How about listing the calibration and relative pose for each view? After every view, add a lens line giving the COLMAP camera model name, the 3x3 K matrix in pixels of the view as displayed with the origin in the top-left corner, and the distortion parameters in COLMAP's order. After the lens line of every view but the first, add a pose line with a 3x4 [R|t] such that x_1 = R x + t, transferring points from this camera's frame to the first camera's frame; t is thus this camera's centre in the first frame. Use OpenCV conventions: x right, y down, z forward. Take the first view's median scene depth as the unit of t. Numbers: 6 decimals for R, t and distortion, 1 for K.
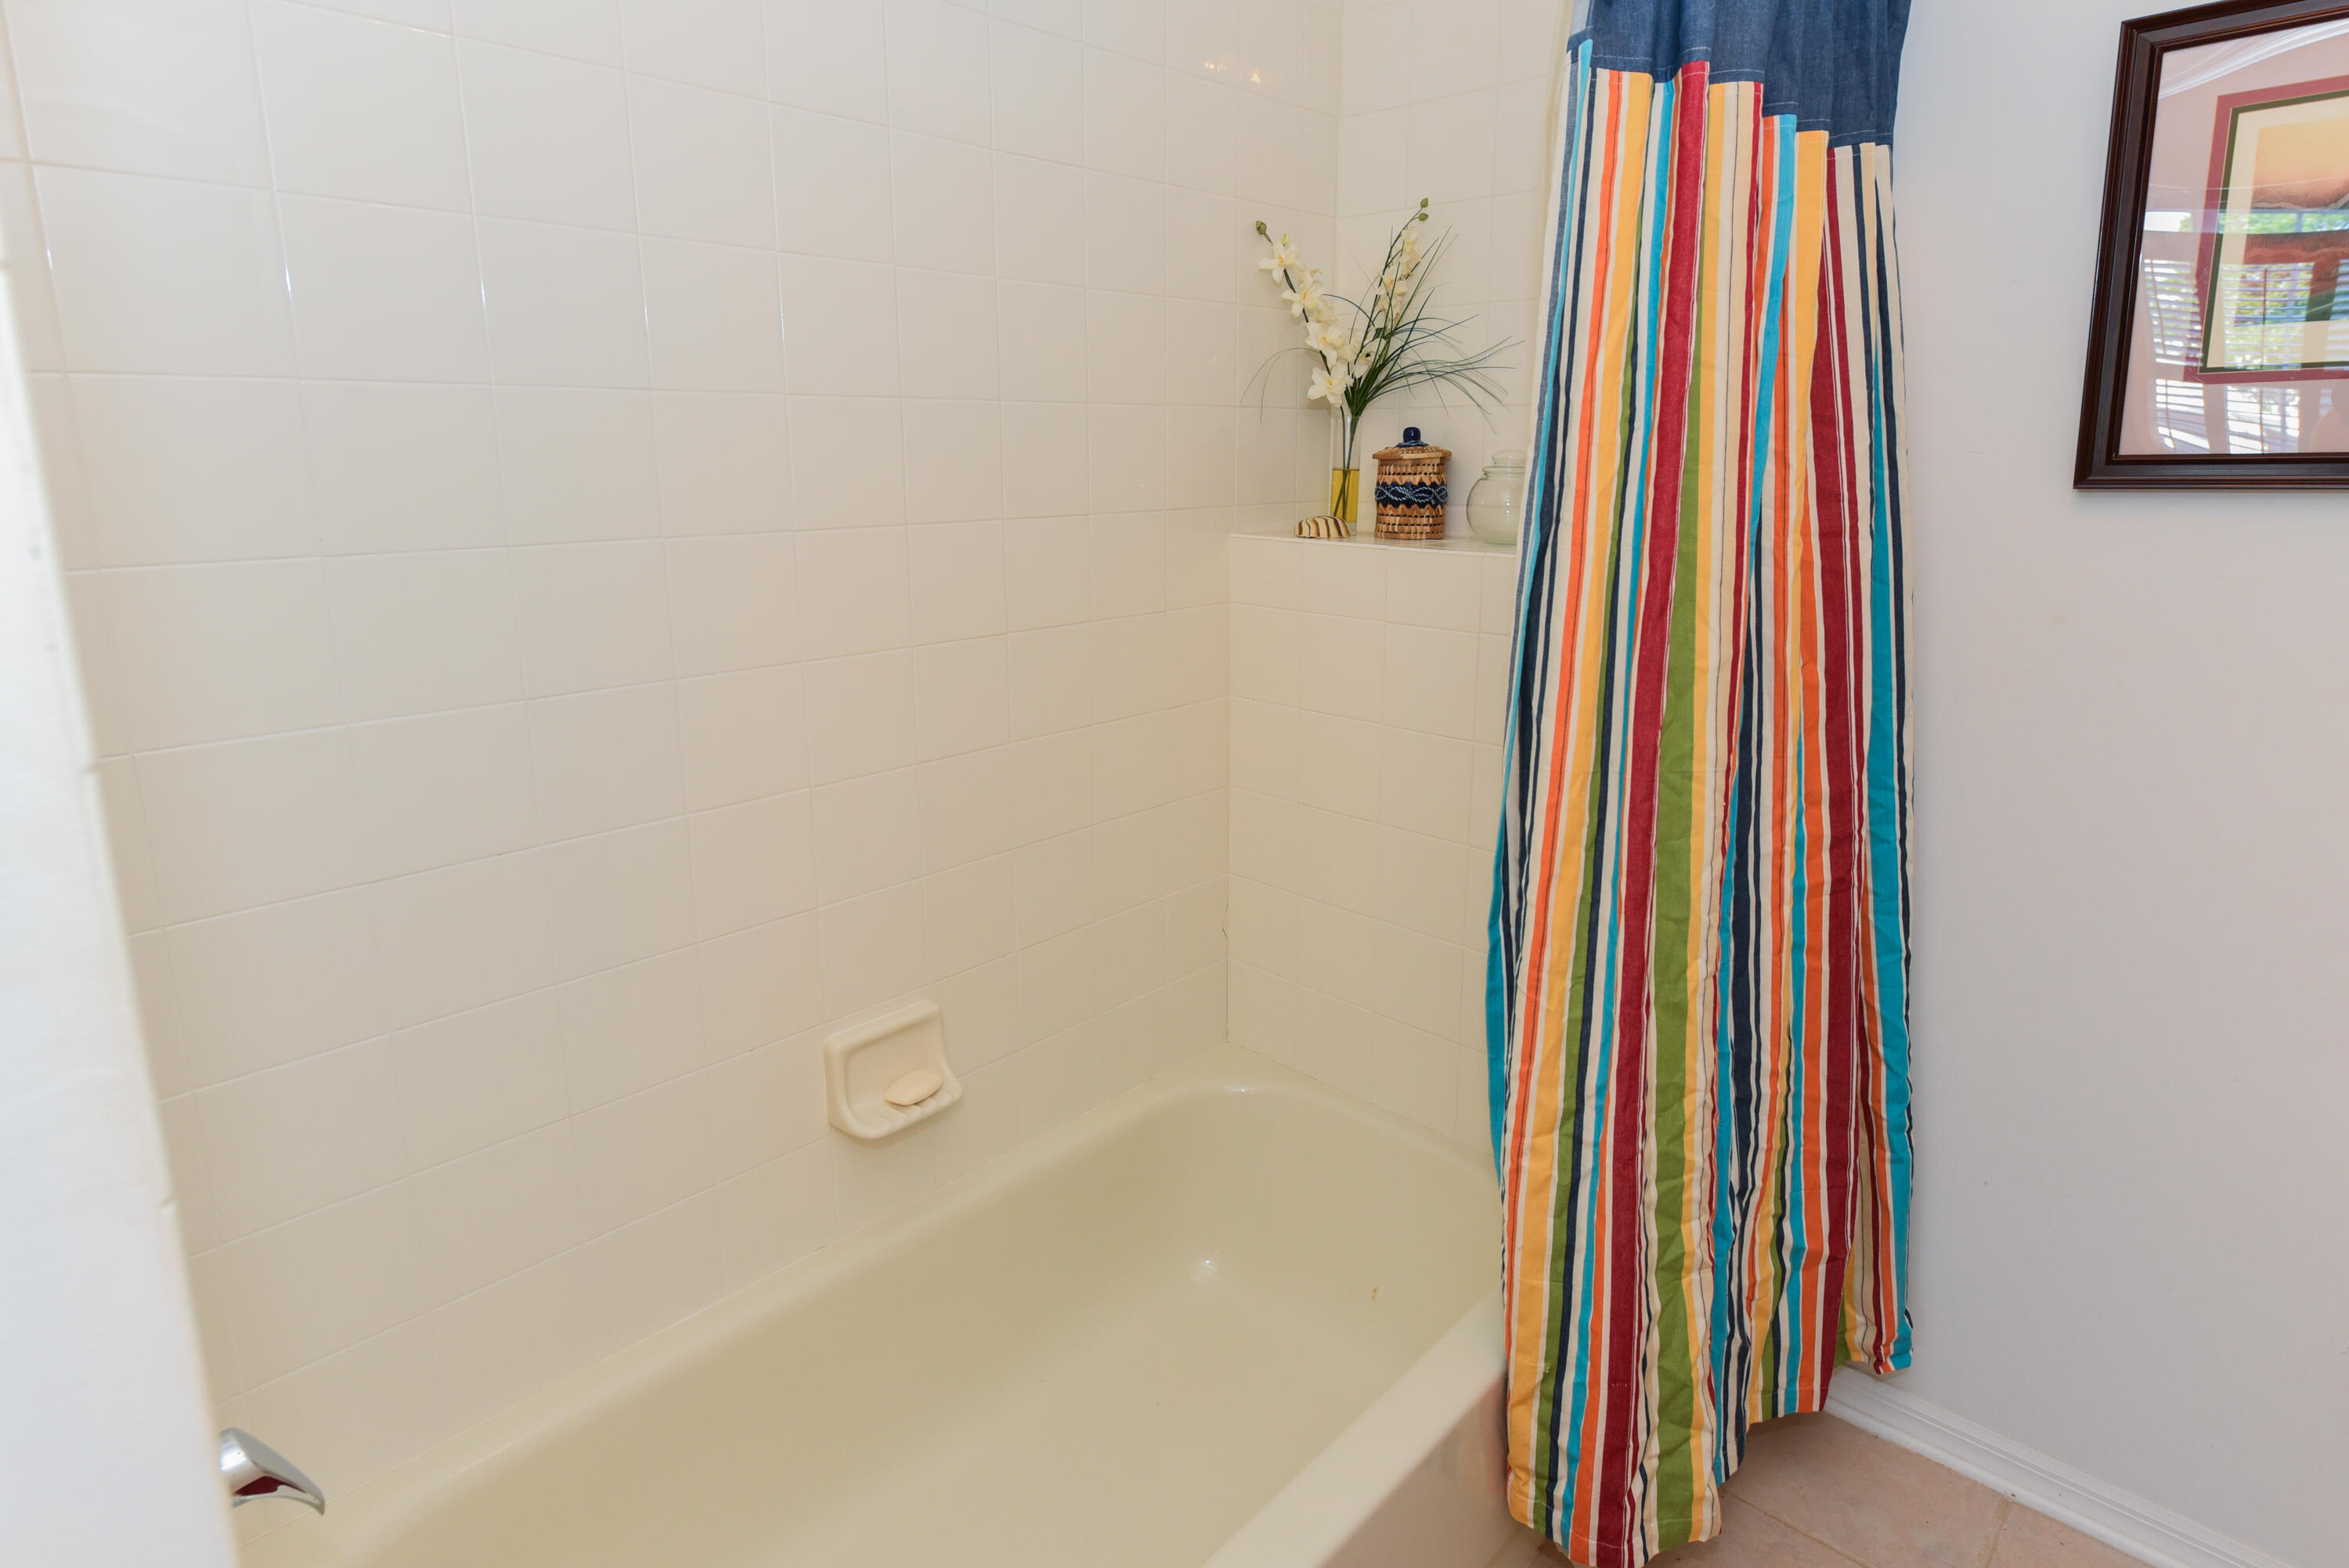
lens RADIAL K [[1161.7, 0, 1174.5], [0, 1161.7, 784.0], [0, 0, 1]] dist [0.000803, 0.000182]
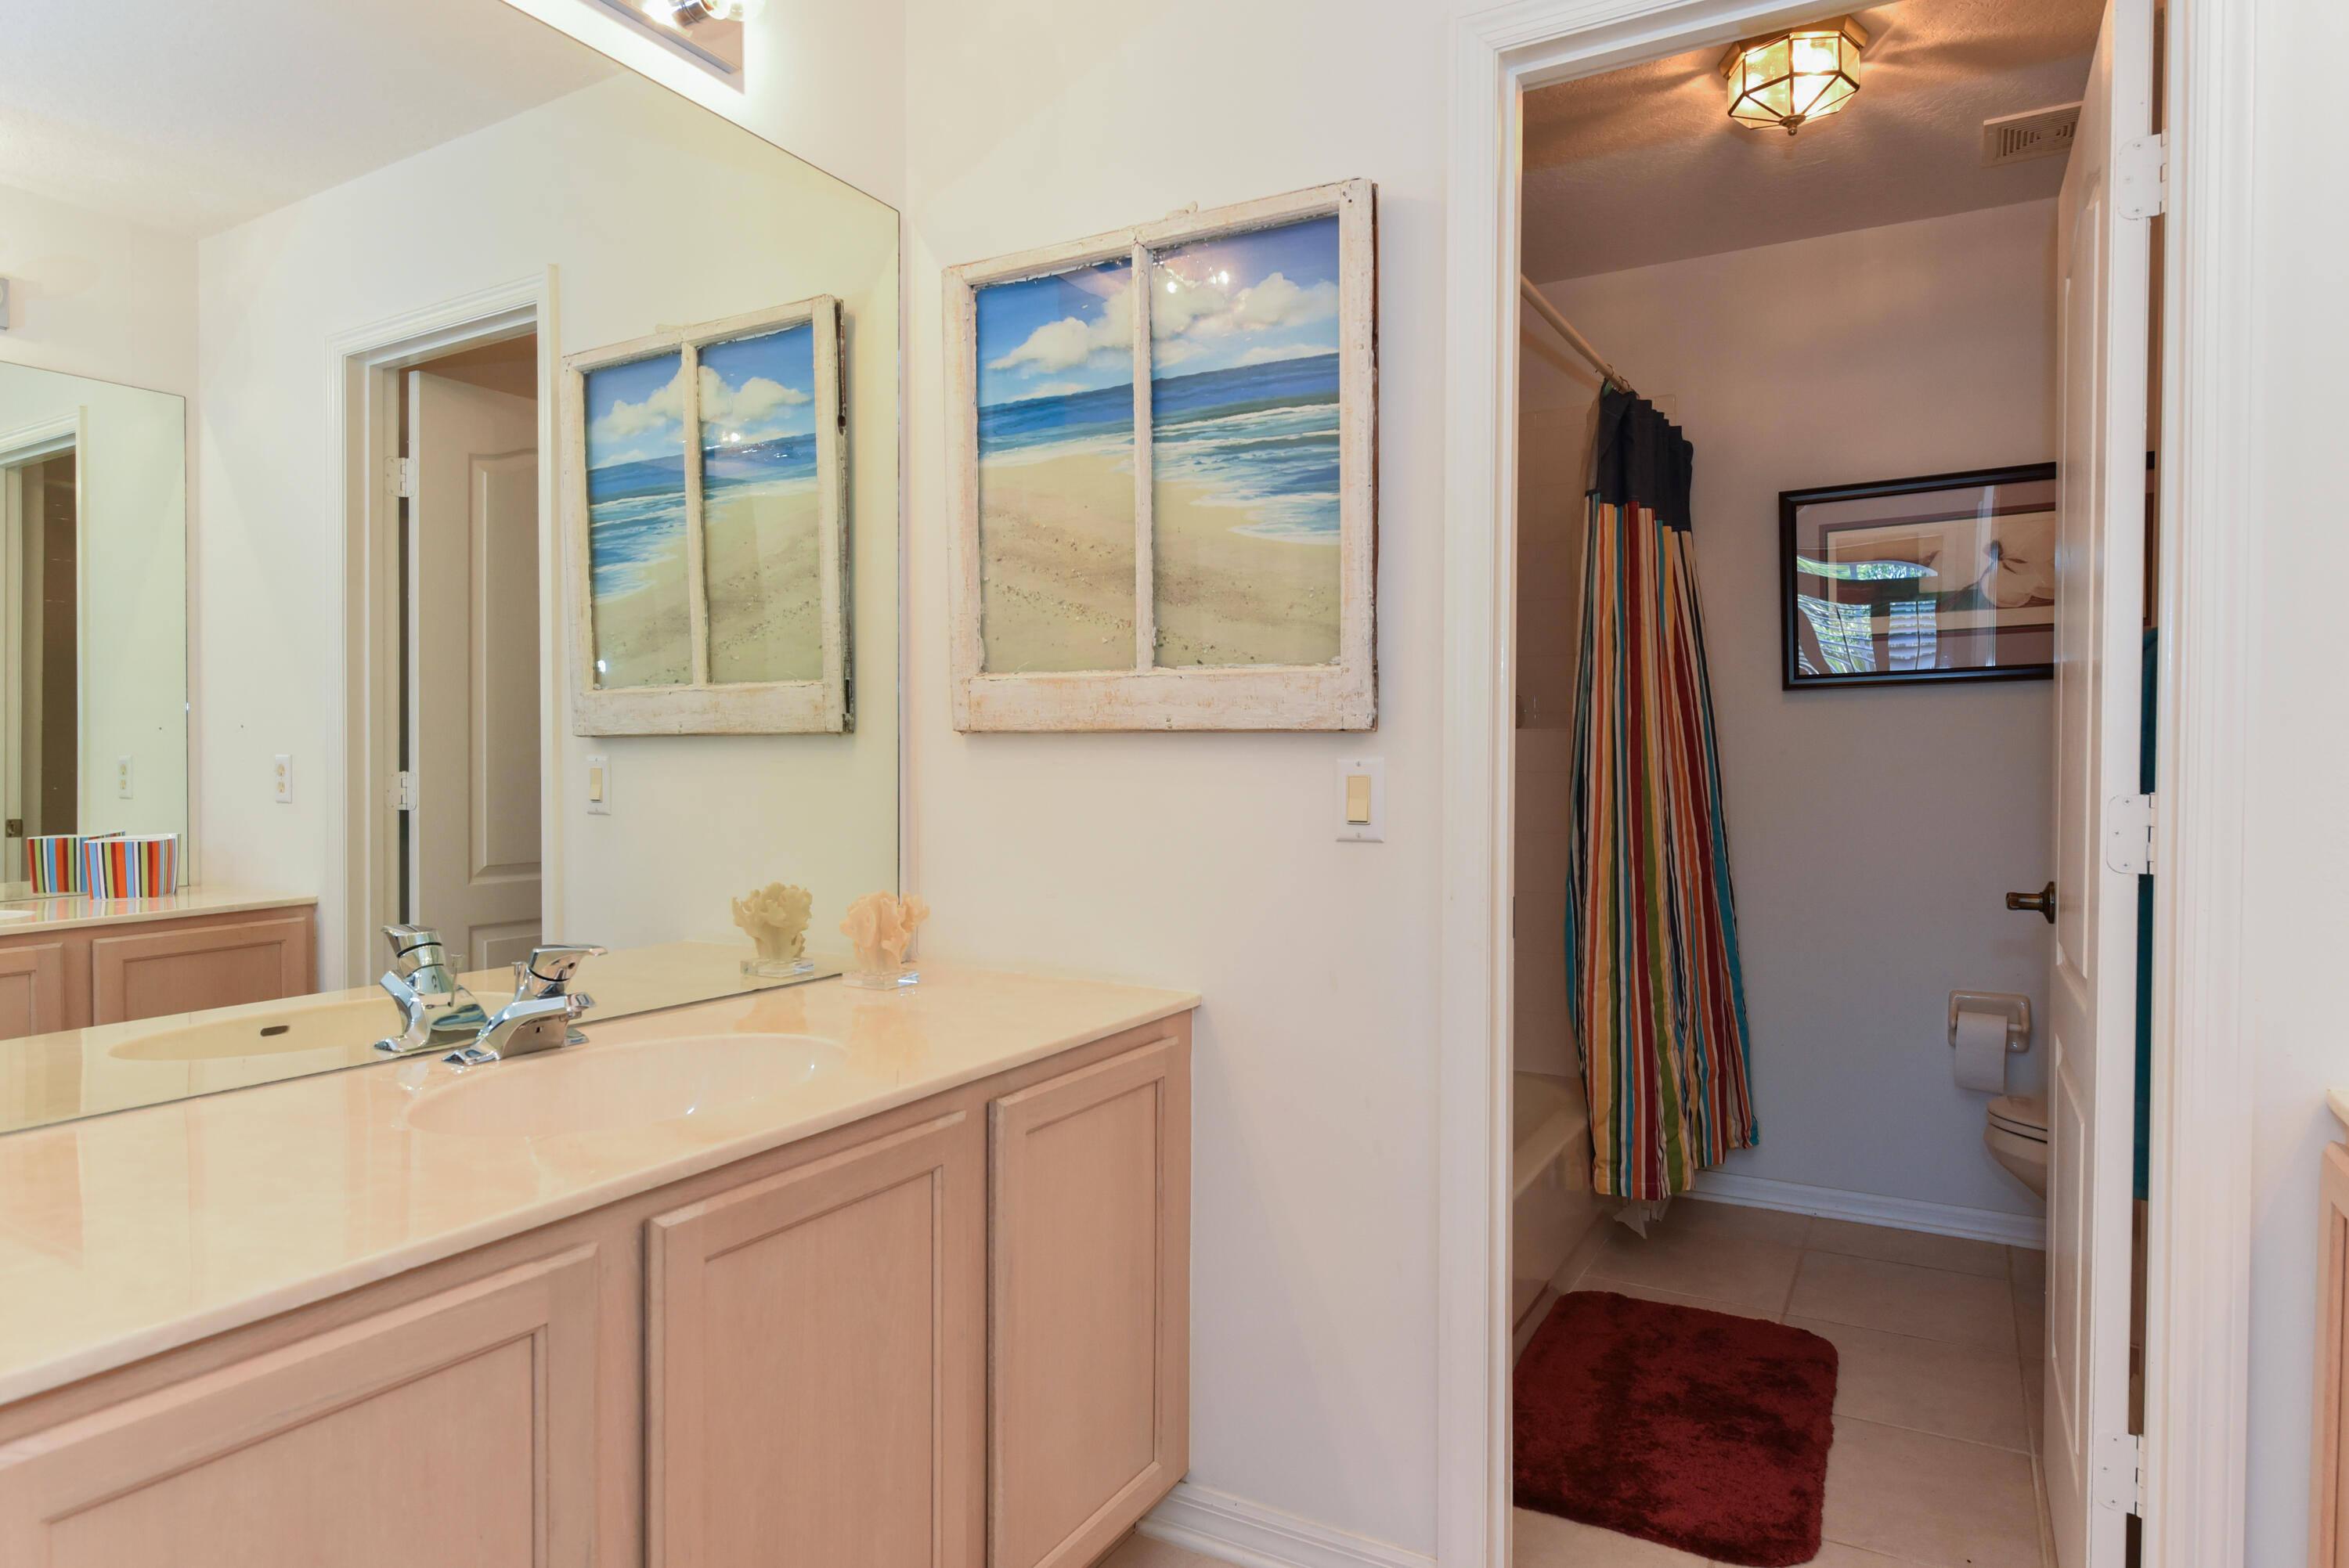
lens RADIAL K [[1336.4, 0, 1201.5], [0, 1336.4, 814.9], [0, 0, 1]] dist [0.005171, -0.002197]
pose [[0.962796, 0.017736, 0.269645, -0.970140], [0.033335, 0.982427, -0.183647, 0.409531], [-0.268164, 0.185804, 0.945286, -1.054496]]
